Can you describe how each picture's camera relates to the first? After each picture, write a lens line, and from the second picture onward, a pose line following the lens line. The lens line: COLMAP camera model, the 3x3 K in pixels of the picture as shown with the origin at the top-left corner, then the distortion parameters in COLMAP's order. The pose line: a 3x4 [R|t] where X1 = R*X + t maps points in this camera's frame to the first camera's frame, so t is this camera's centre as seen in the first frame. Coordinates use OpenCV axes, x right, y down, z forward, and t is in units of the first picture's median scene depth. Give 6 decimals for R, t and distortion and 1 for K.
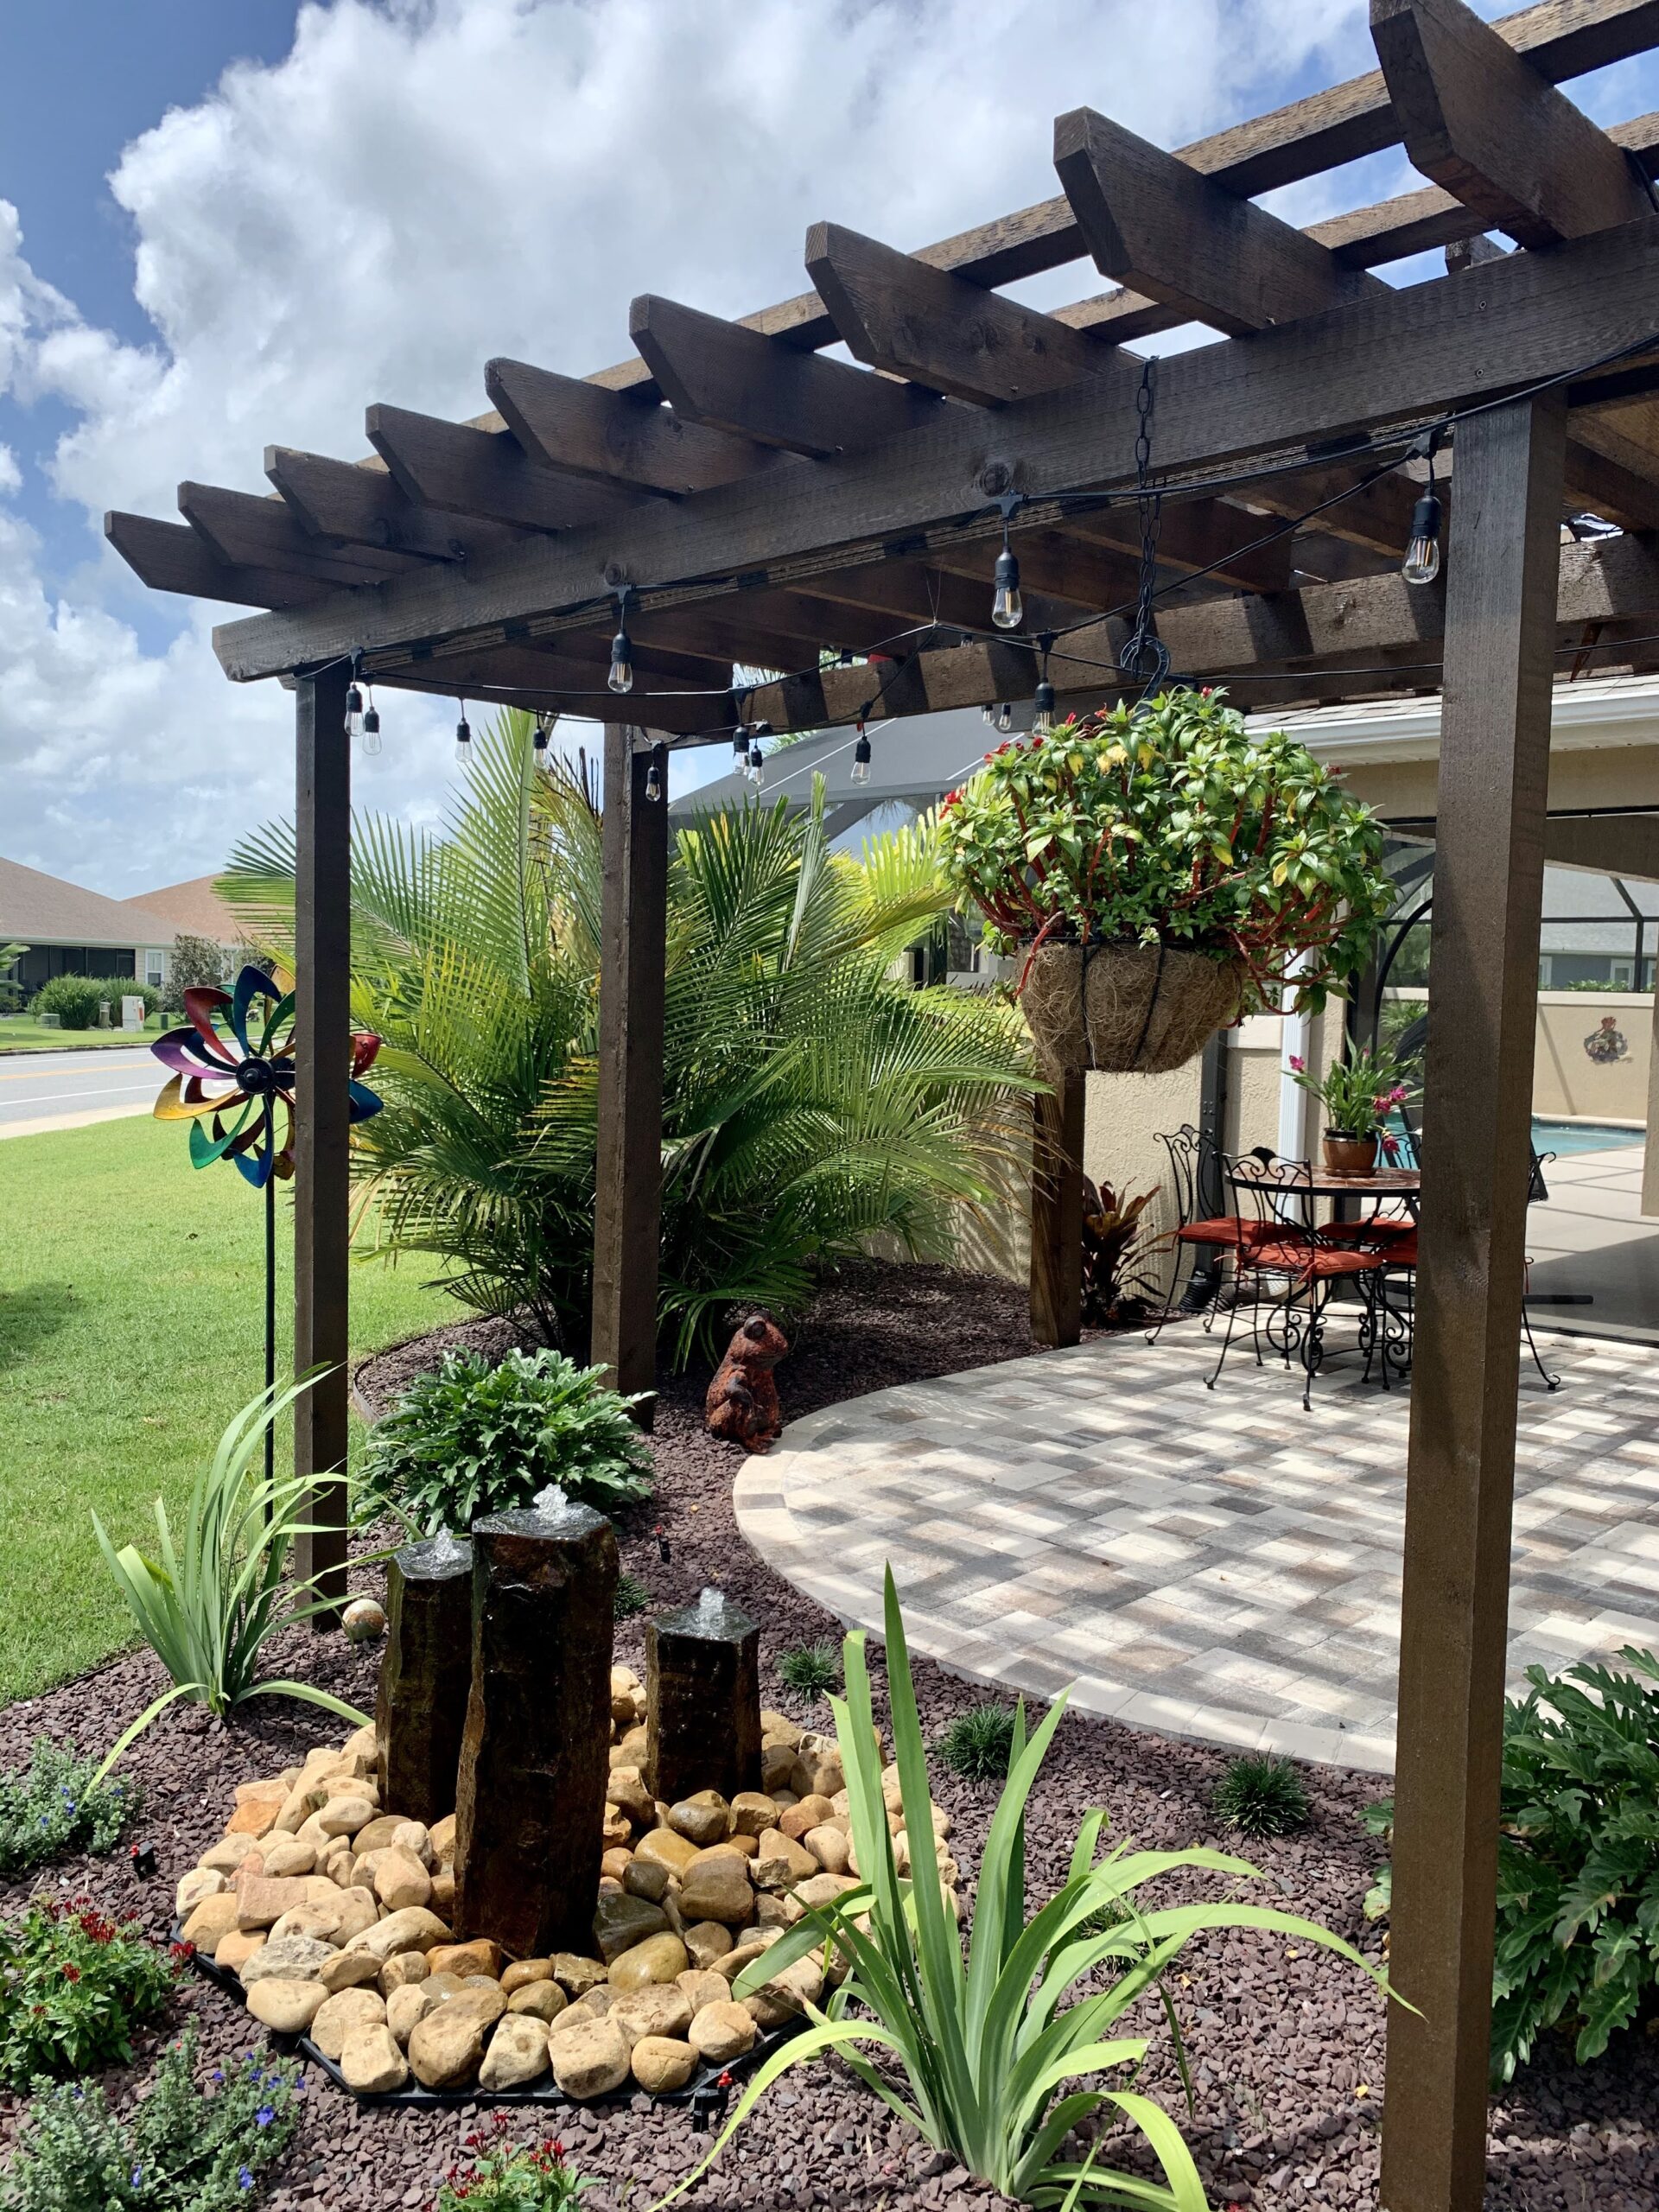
lens RADIAL K [[1703.8, 0, 829.5], [0, 1703.8, 1106.0], [0, 0, 1]] dist [0.064160, -0.090017]
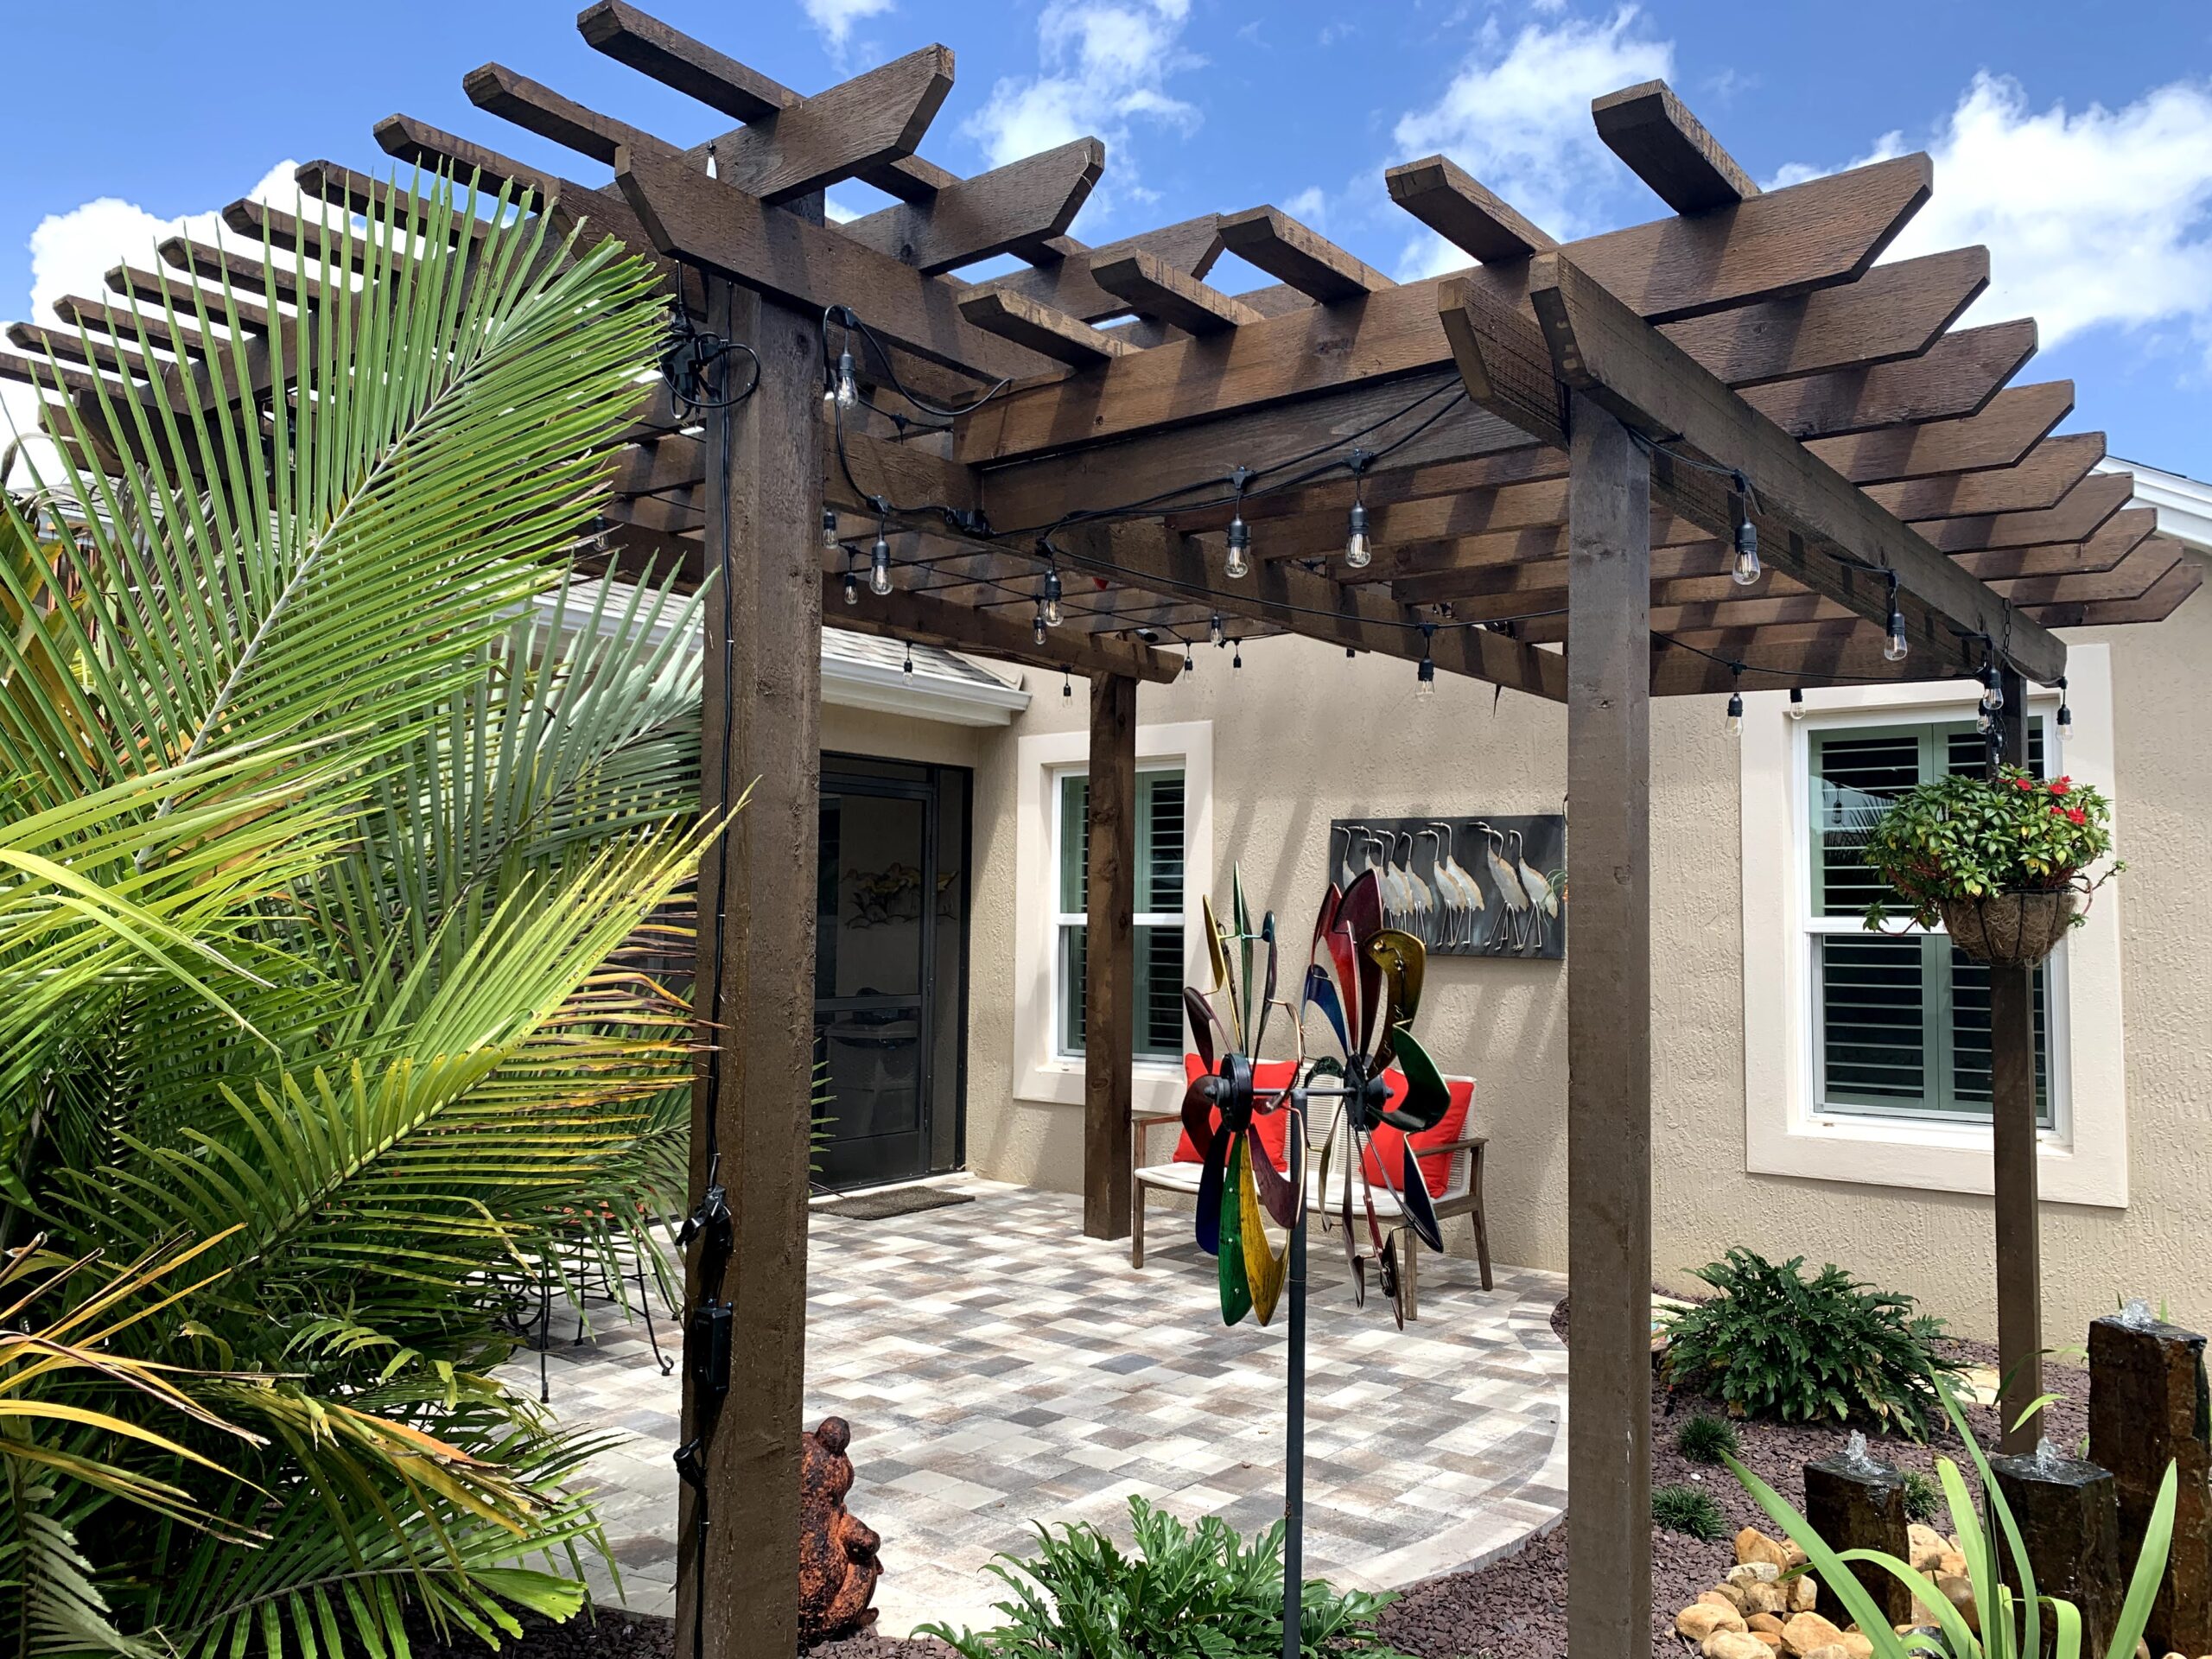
lens RADIAL K [[1703.8, 0, 1106.0], [0, 1703.8, 829.5], [0, 0, 1]] dist [0.064160, -0.090017]
pose [[-0.126653, 0.030330, 0.991483, -1.420672], [0.052619, 0.998331, -0.023818, -0.156421], [-0.990550, 0.049154, -0.128037, 1.970001]]
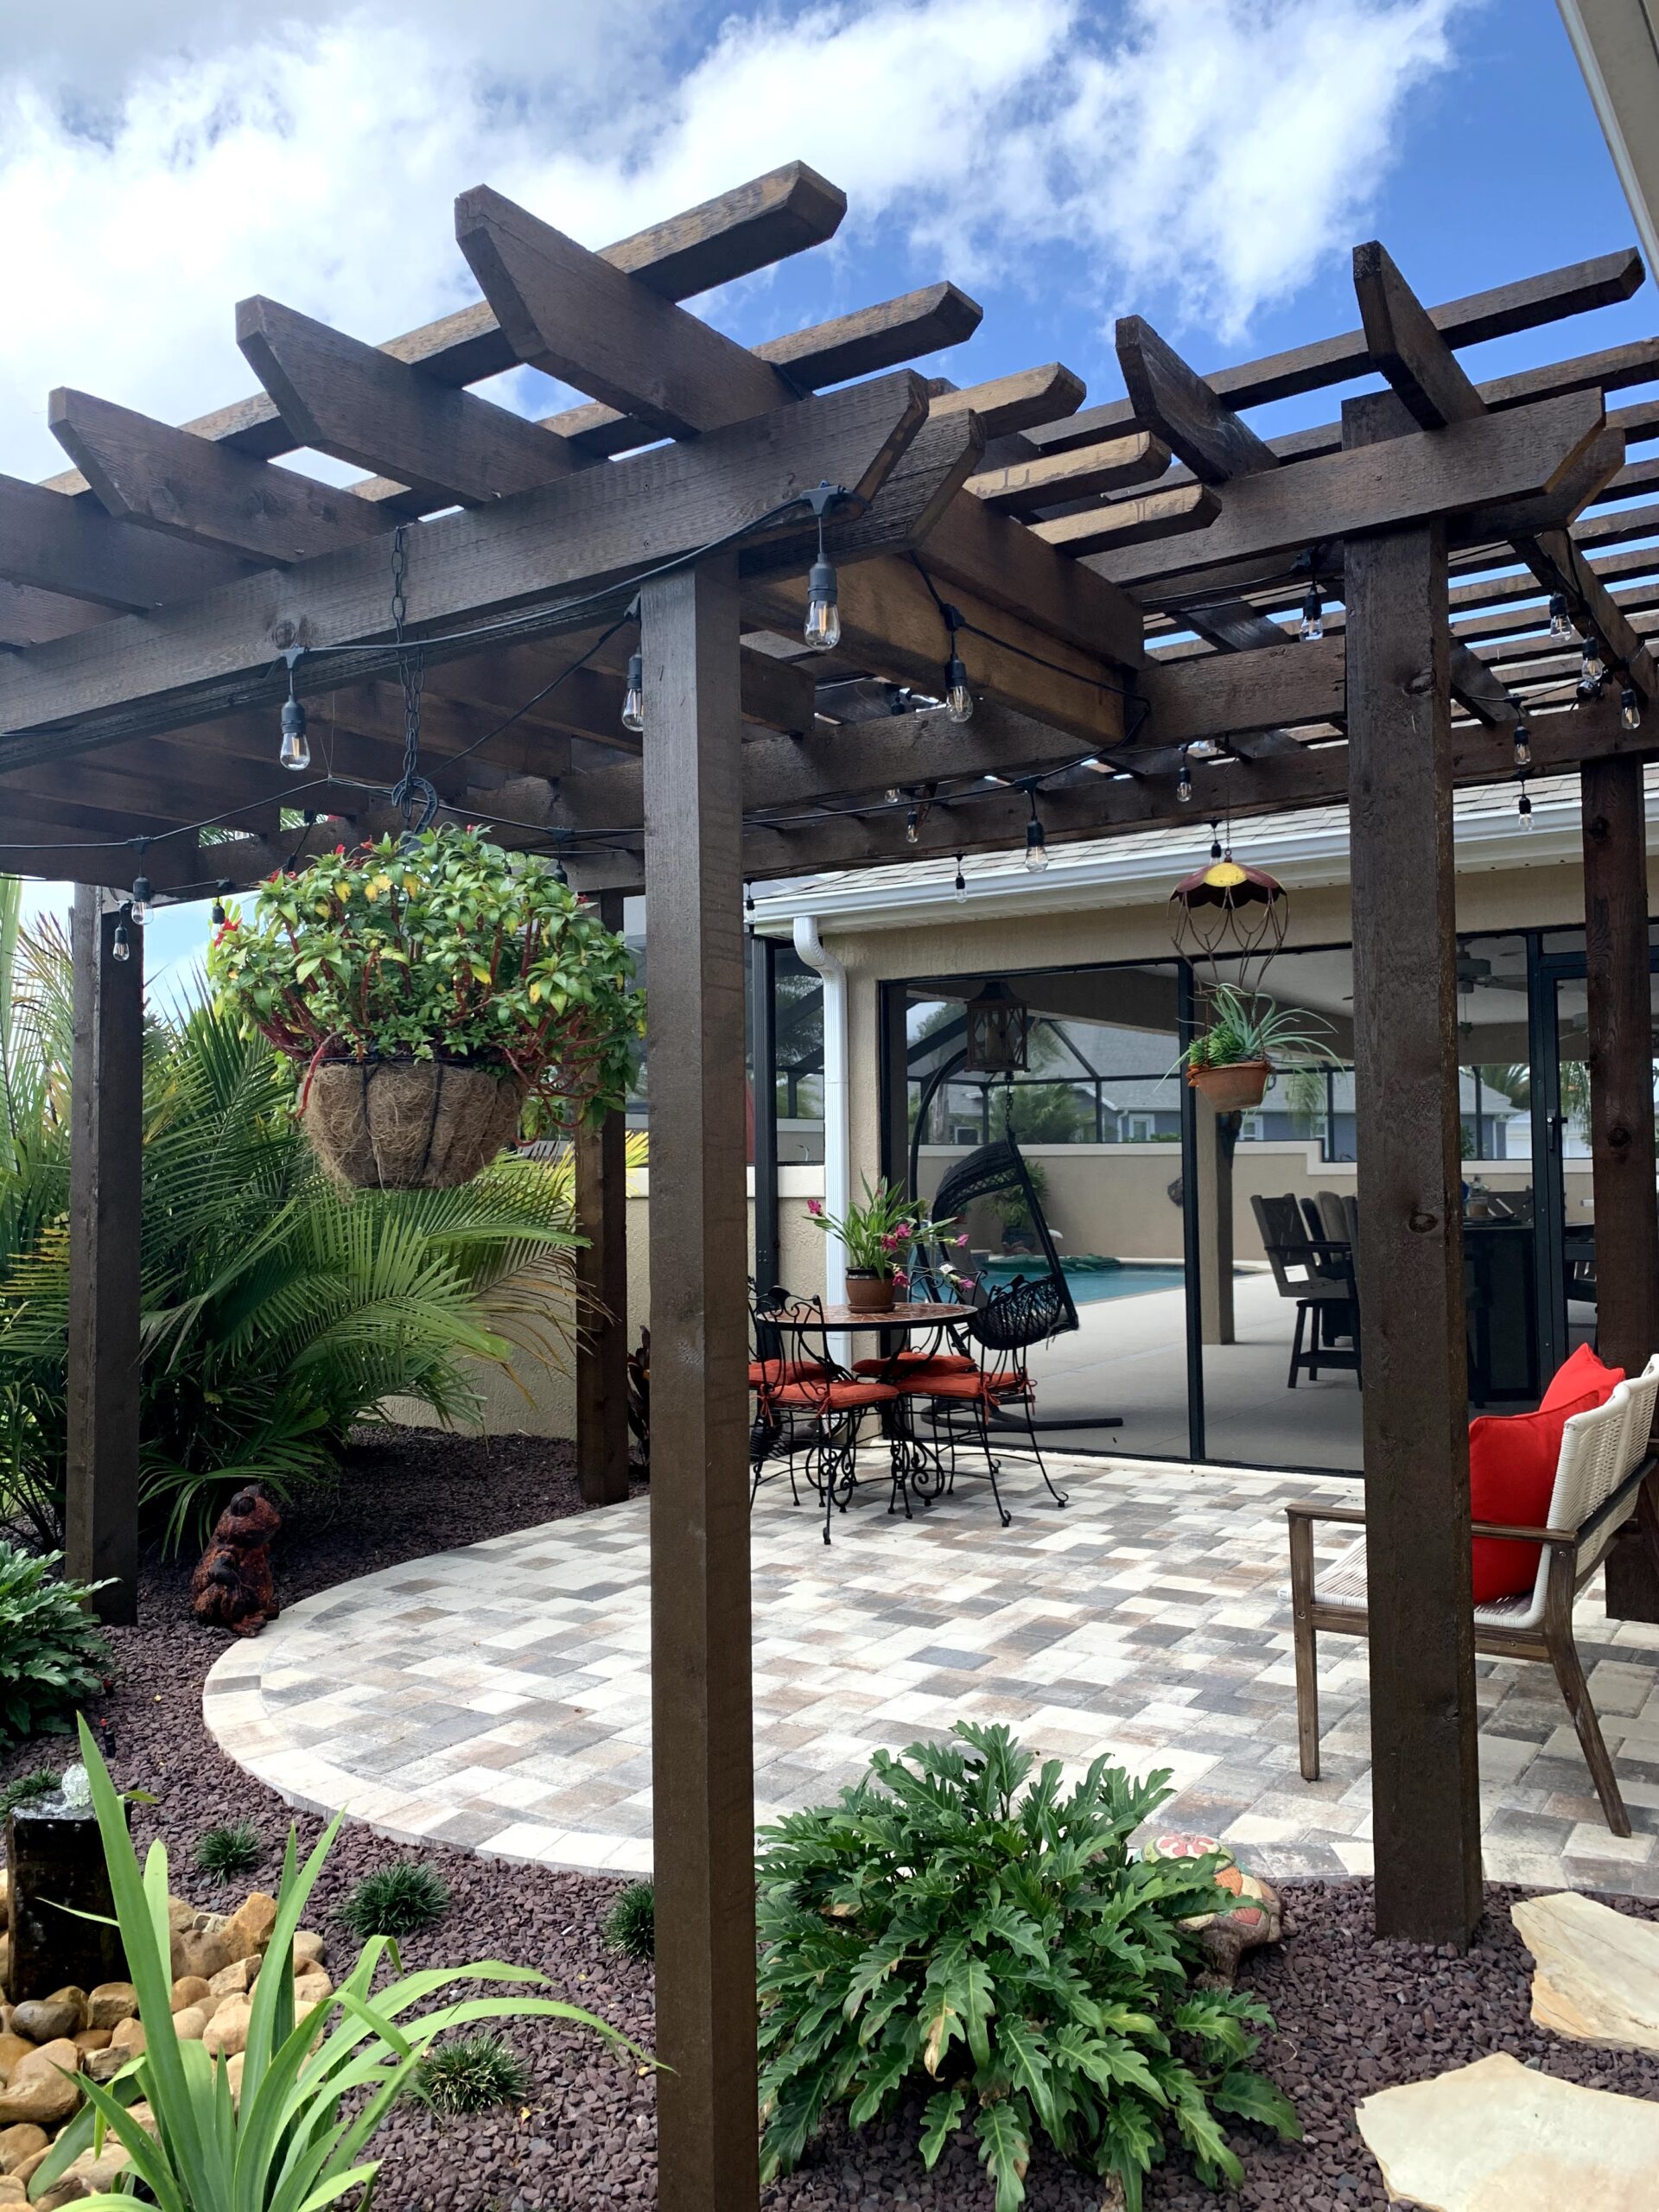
lens RADIAL K [[1698.9, 0, 827.2], [0, 1698.9, 1090.8], [0, 0, 1]] dist [0.053593, -0.071394]
pose [[0.980103, -0.026981, 0.196648, 0.192682], [0.048909, 0.992999, -0.107523, 0.040956], [-0.192370, 0.115002, 0.974561, -0.052959]]
